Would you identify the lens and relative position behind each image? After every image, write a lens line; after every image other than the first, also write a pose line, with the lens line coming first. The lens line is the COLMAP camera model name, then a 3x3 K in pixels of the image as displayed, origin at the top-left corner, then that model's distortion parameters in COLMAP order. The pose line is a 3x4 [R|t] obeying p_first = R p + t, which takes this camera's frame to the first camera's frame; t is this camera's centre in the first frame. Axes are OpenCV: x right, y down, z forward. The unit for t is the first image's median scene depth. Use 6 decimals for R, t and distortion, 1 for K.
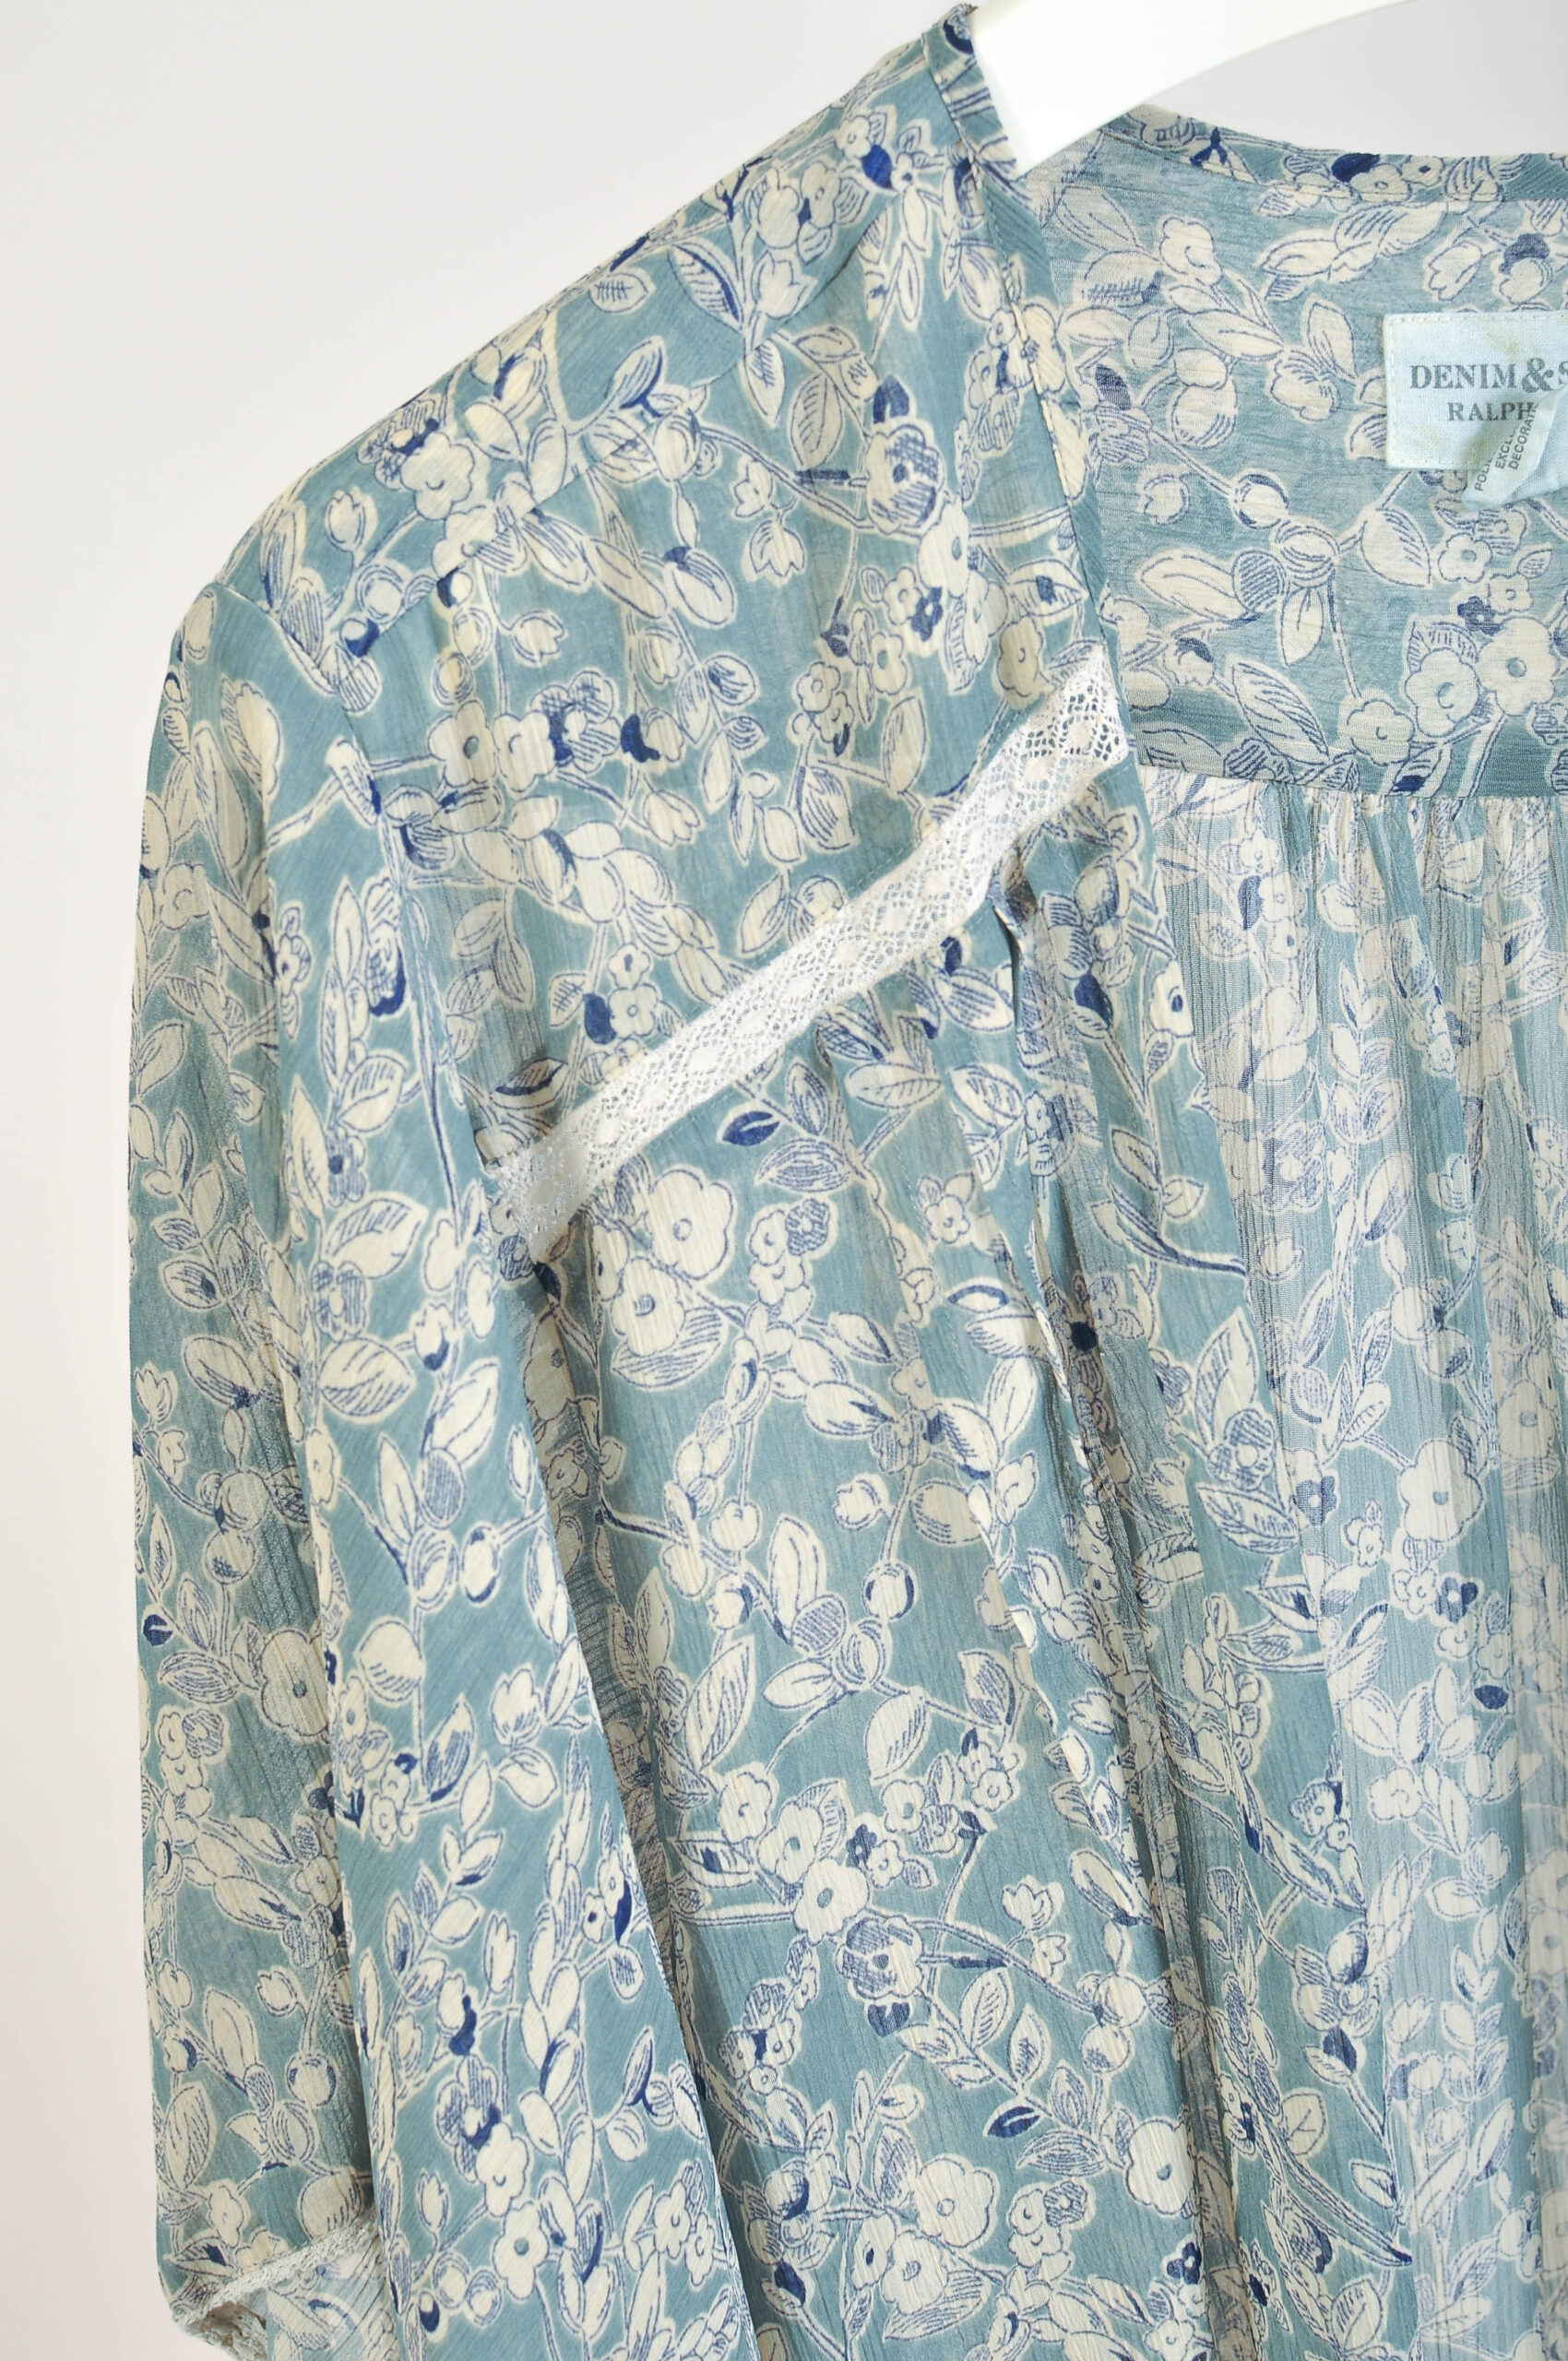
lens RADIAL K [[3330.3, 0, 683.1], [0, 3330.3, 1183.1], [0, 0, 1]] dist [-0.134870, -0.031120]
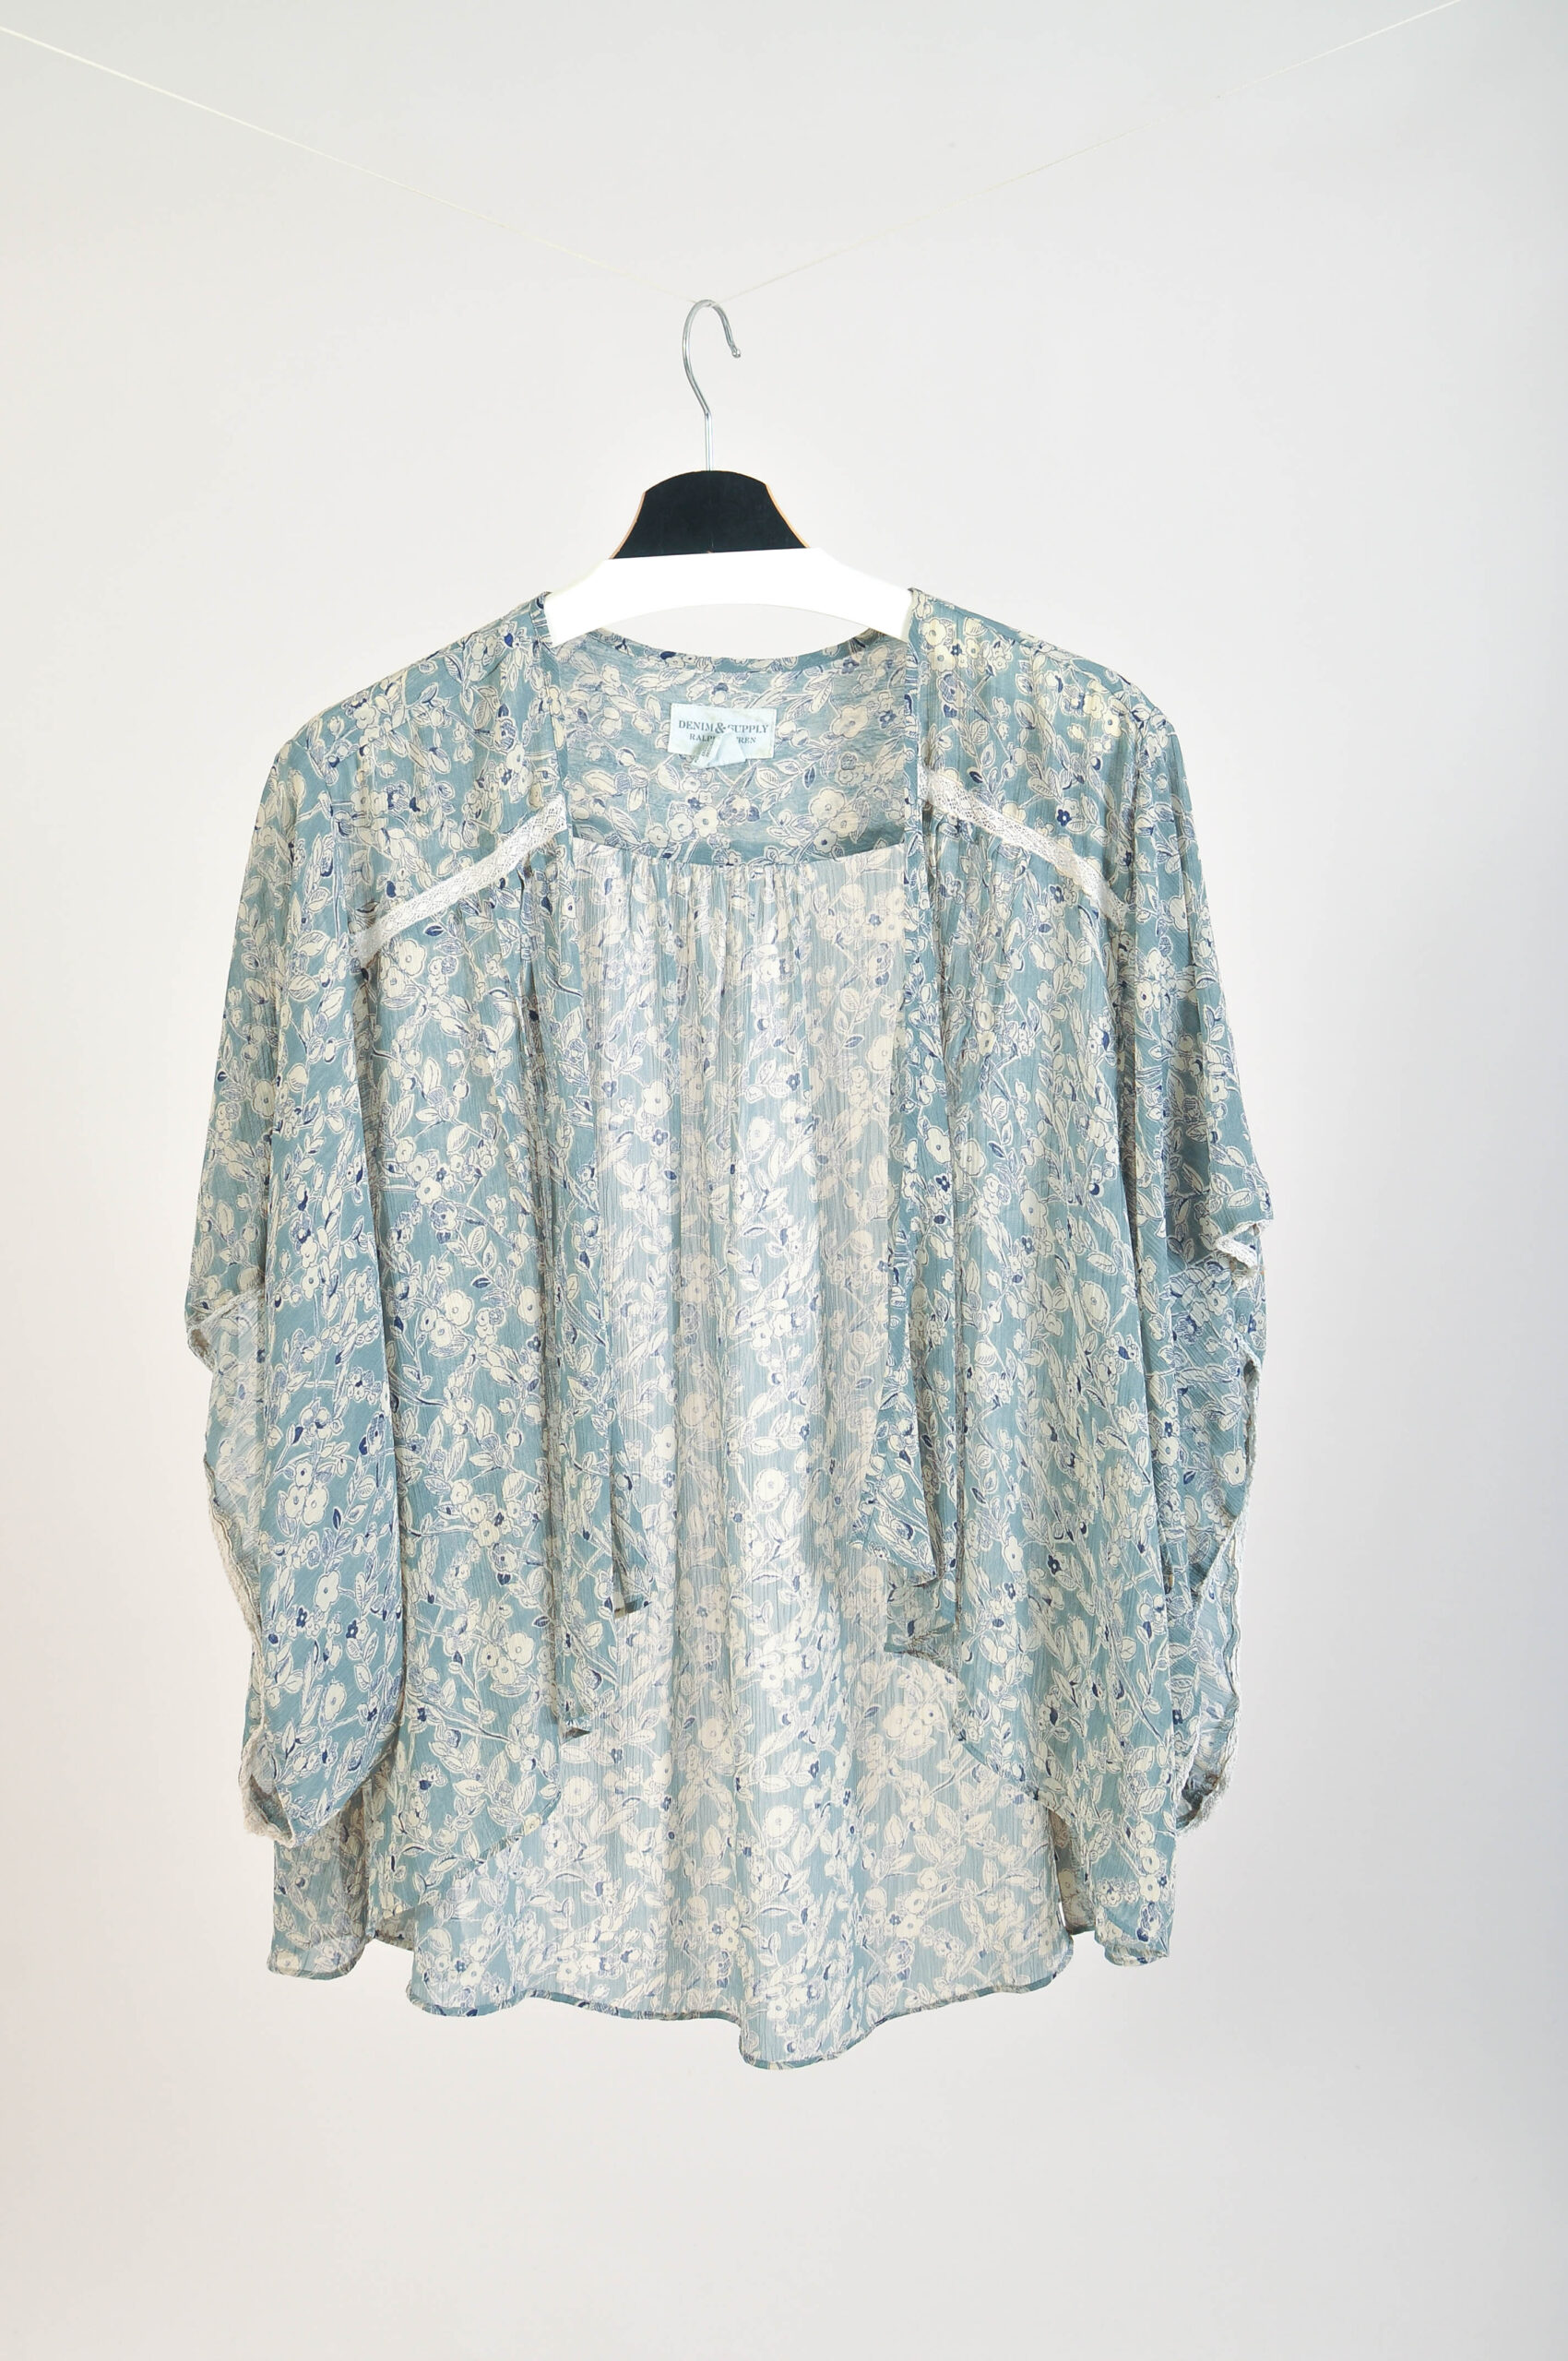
lens RADIAL K [[3541.0, 0, 570.8], [0, 3541.0, 1179.6], [0, 0, 1]] dist [-0.002499, -0.016868]
pose [[0.990579, 0.133048, -0.032419, 0.288003], [-0.135571, 0.986193, -0.095097, 0.516771], [0.019319, 0.098596, 0.994940, -2.314893]]
